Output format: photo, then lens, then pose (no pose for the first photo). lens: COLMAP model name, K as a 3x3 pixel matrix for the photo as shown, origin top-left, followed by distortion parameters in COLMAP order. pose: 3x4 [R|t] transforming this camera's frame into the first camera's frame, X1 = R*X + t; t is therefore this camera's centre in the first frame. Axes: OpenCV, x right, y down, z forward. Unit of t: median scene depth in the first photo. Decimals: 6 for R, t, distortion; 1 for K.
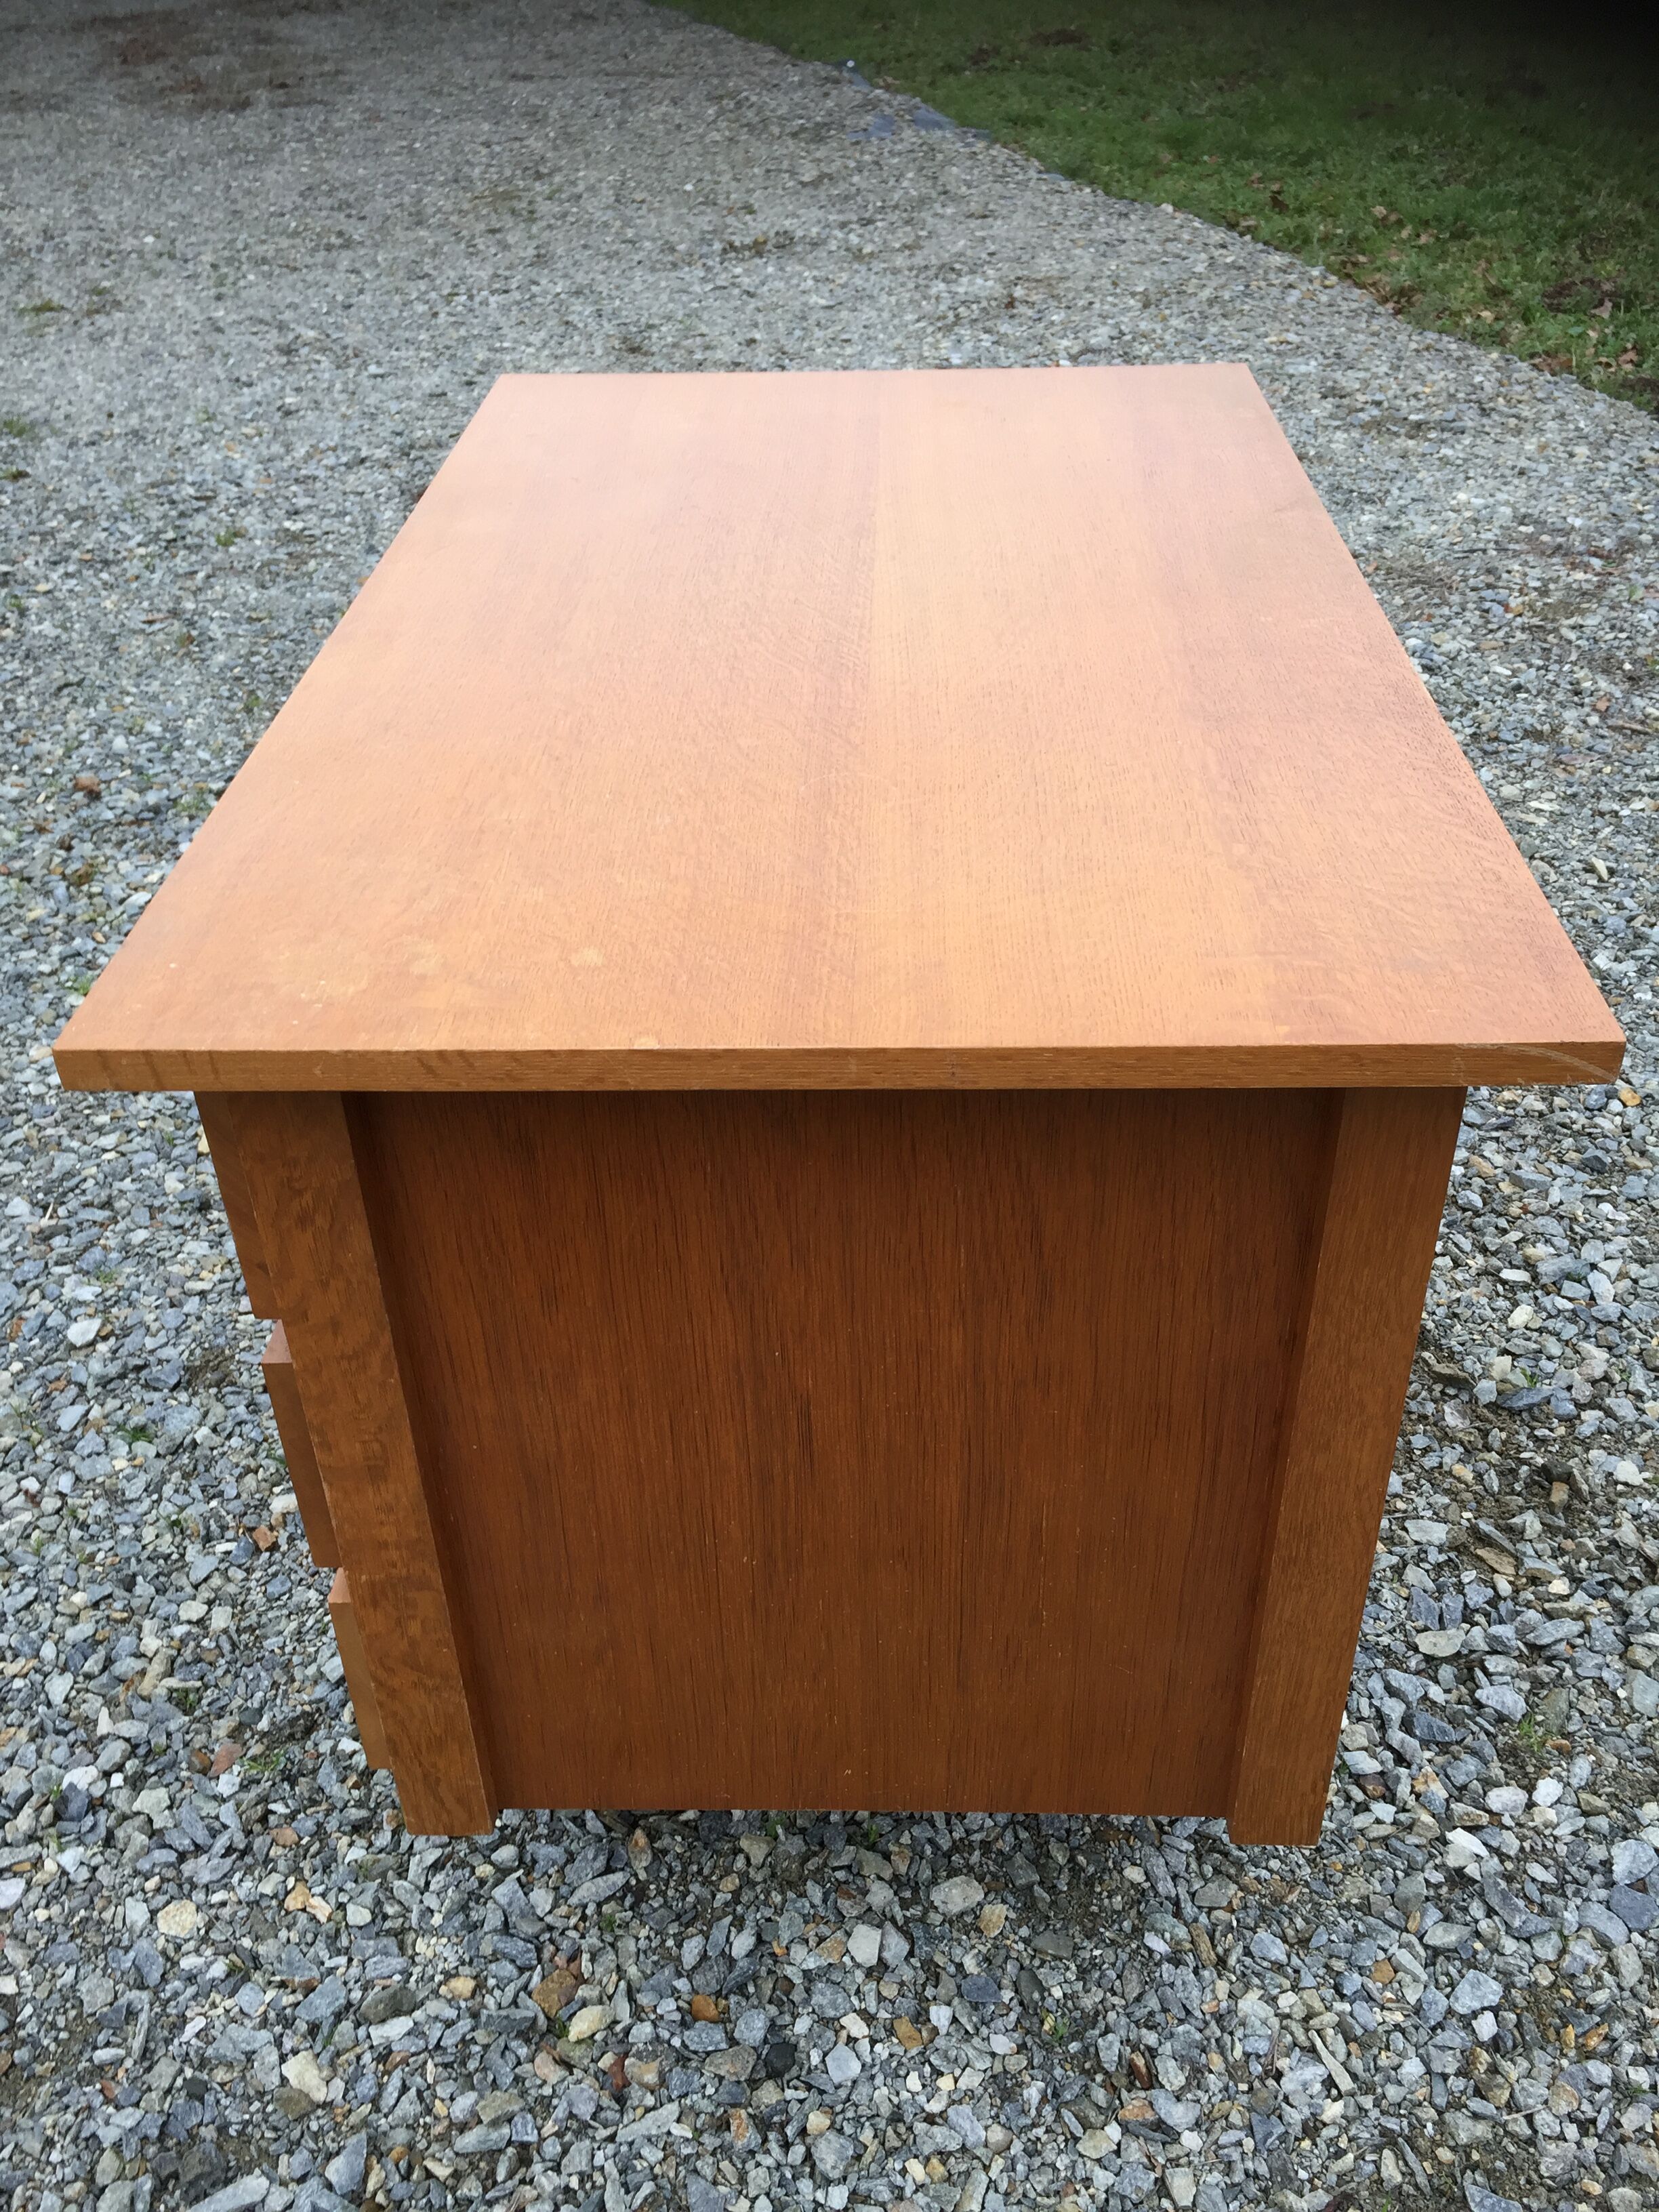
lens RADIAL K [[1877.5, 0, 824.0], [0, 1877.5, 1110.8], [0, 0, 1]] dist [0.081552, -0.109595]
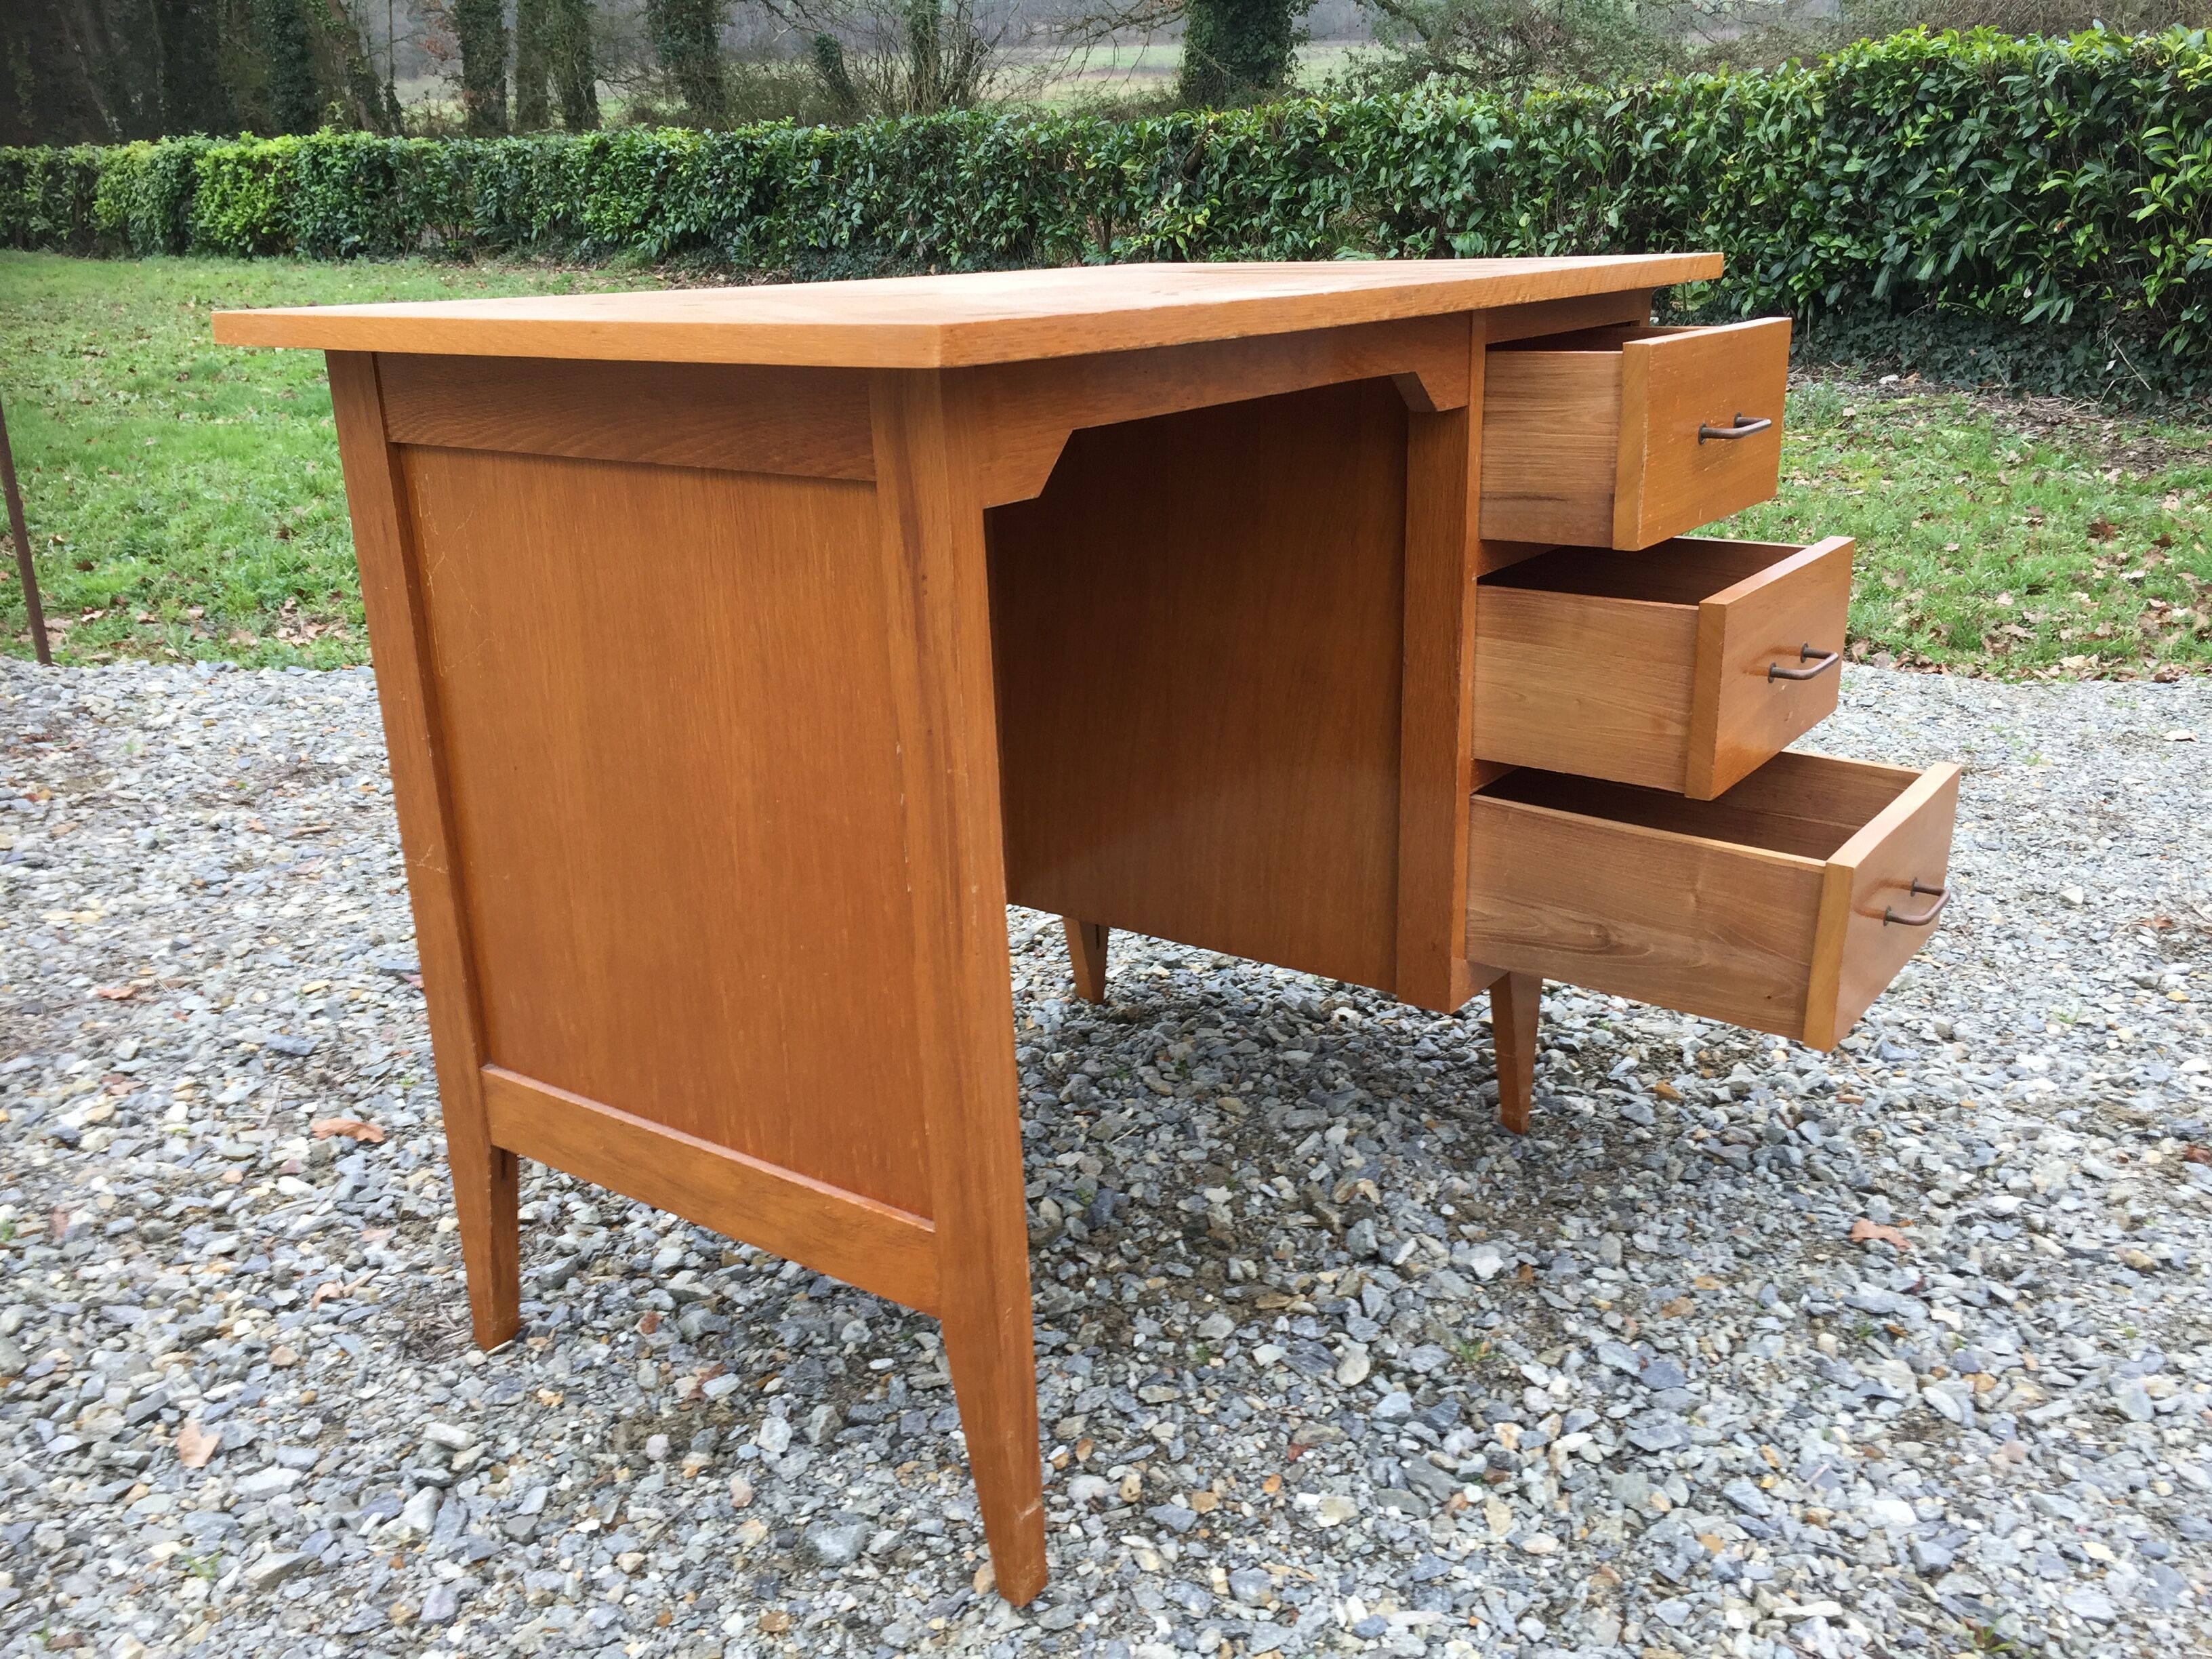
lens RADIAL K [[1877.5, 0, 1112.2], [0, 1877.5, 834.5], [0, 0, 1]] dist [0.081552, -0.109595]
pose [[0.342366, -0.290989, 0.893371, -0.444908], [0.546195, 0.835304, 0.062758, -0.069881], [-0.764498, 0.466468, 0.444916, 0.461580]]
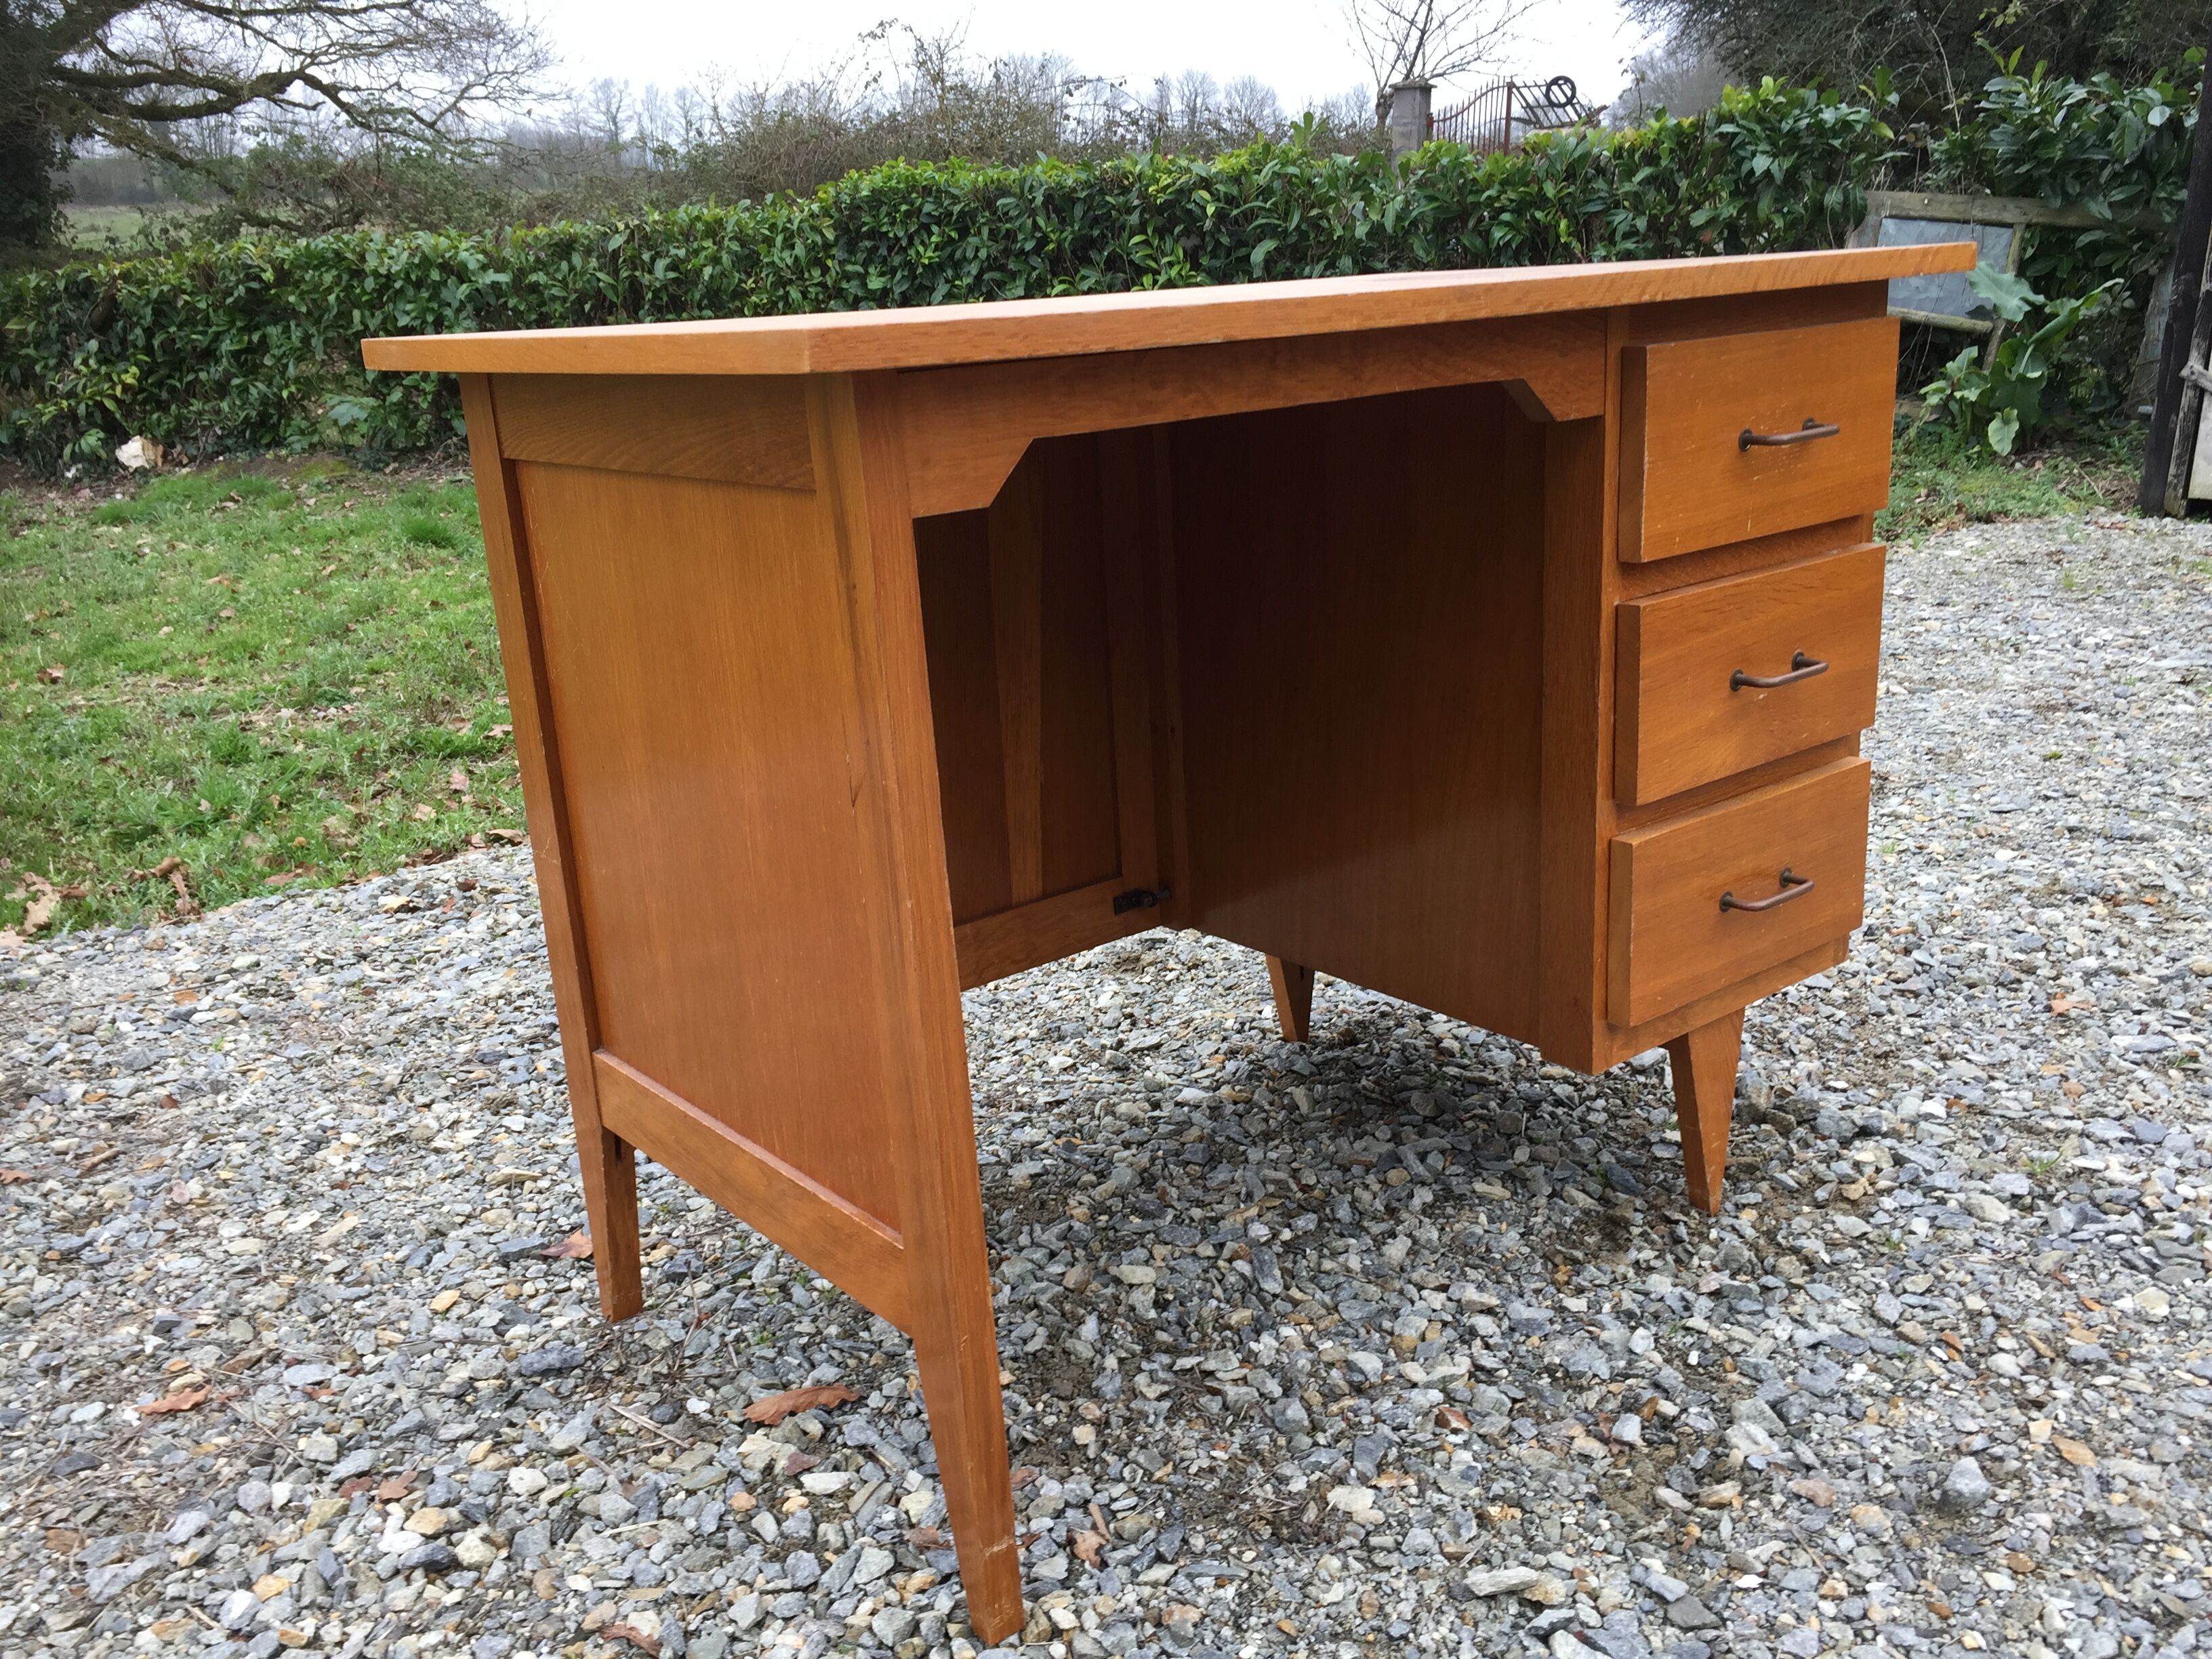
lens RADIAL K [[1877.5, 0, 1117.8], [0, 1877.5, 826.4], [0, 0, 1]] dist [0.081552, -0.109595]
pose [[-0.258023, -0.230848, 0.938154, -0.445427], [0.614617, 0.709990, 0.343745, -0.478964], [-0.745433, 0.665299, -0.041311, 1.103366]]
